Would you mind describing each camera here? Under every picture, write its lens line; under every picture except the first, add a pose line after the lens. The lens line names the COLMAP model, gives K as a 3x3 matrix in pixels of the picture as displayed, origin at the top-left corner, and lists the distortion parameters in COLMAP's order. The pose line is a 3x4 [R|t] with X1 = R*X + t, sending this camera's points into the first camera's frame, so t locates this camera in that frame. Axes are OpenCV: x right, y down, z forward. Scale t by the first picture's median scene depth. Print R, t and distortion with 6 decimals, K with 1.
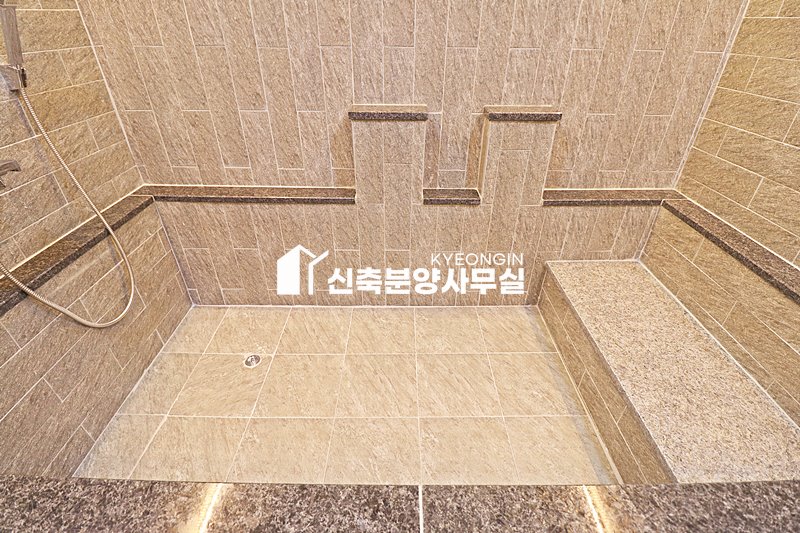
lens RADIAL K [[369.1, 0, 402.8], [0, 369.1, 261.8], [0, 0, 1]] dist [-0.003400, -0.011148]
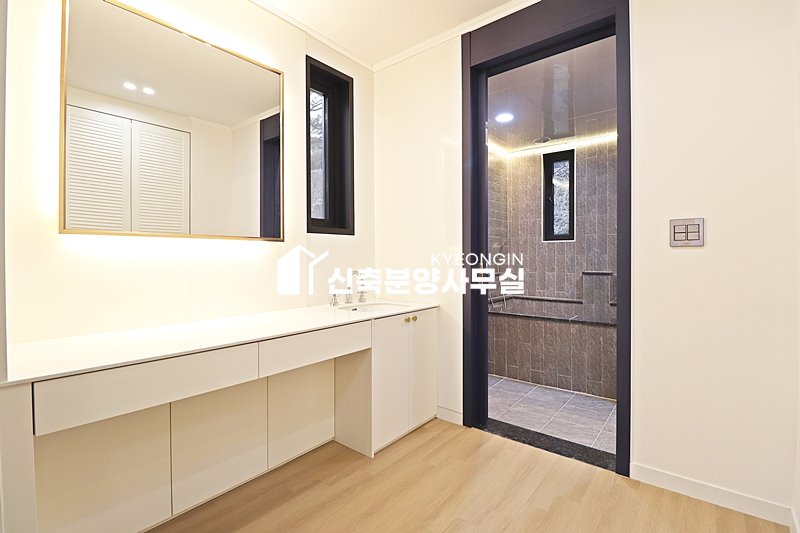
lens RADIAL K [[369.1, 0, 399.4], [0, 369.1, 262.1], [0, 0, 1]] dist [-0.003400, -0.011148]
pose [[0.771631, -0.003484, -0.636060, 0.640914], [-0.330025, 0.852660, -0.405037, 1.294384], [0.543754, 0.522455, 0.656790, -1.940789]]
